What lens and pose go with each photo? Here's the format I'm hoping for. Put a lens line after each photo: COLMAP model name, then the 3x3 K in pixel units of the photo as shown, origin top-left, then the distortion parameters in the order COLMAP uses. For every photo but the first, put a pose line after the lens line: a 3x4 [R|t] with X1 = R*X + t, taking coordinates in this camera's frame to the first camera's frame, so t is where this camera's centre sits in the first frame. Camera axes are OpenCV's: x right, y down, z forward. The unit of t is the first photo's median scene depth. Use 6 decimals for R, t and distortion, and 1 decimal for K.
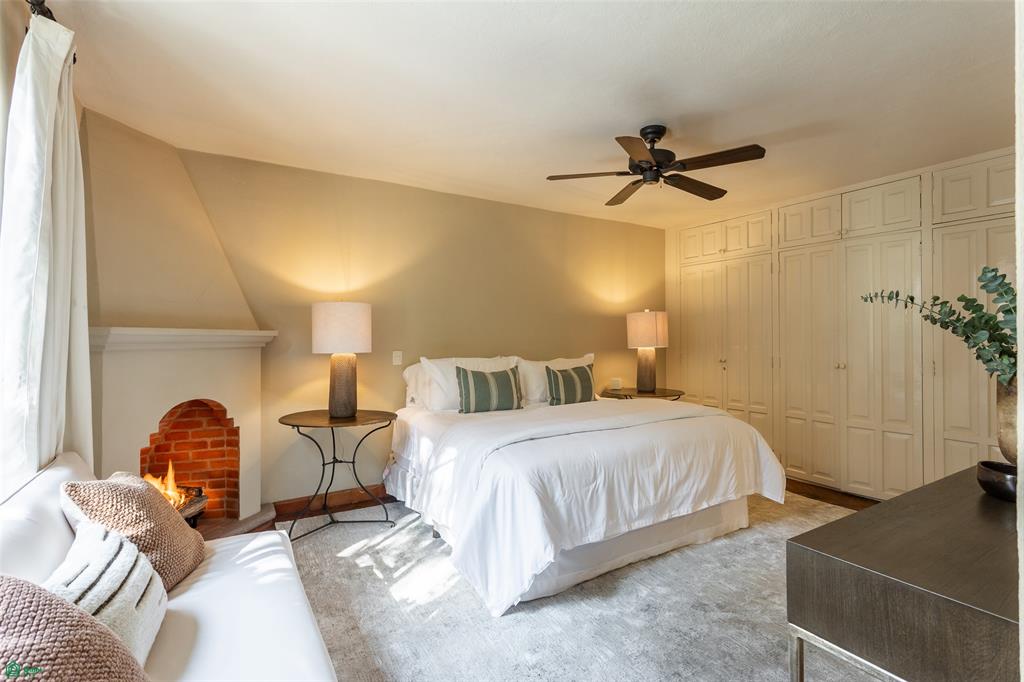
lens RADIAL K [[480.5, 0, 514.5], [0, 480.5, 335.2], [0, 0, 1]] dist [0.000679, 0.000504]
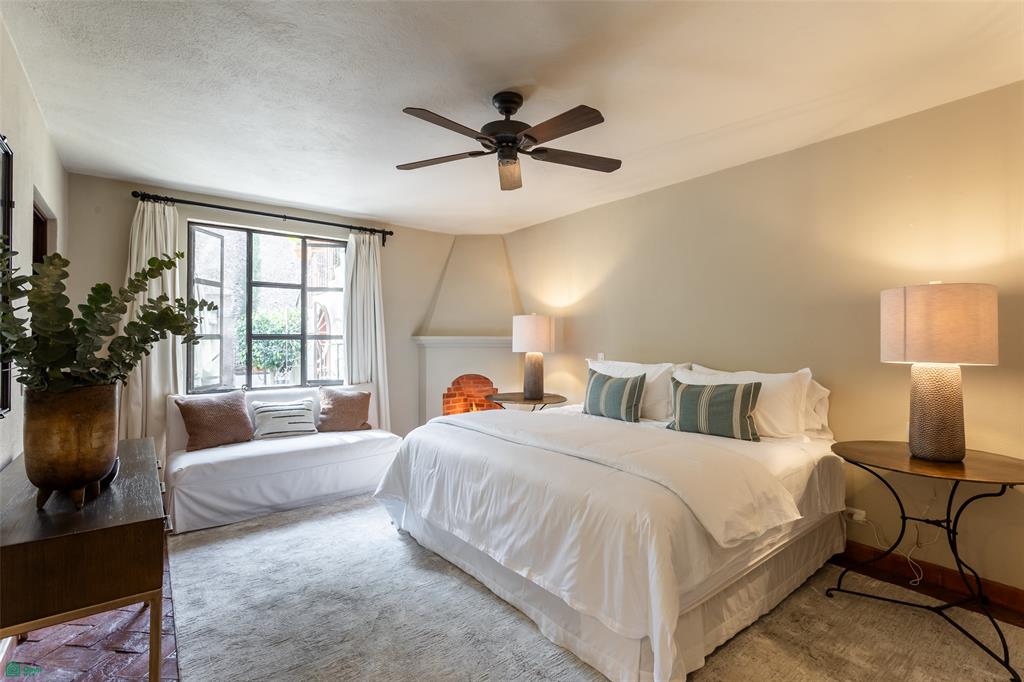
lens RADIAL K [[460.1, 0, 516.6], [0, 460.1, 337.5], [0, 0, 1]] dist [0.000048, 0.000069]
pose [[0.136503, -0.006098, -0.990621, 1.095740], [0.000899, 0.999981, -0.006032, 0.003087], [0.990639, -0.000067, 0.136506, 0.903961]]
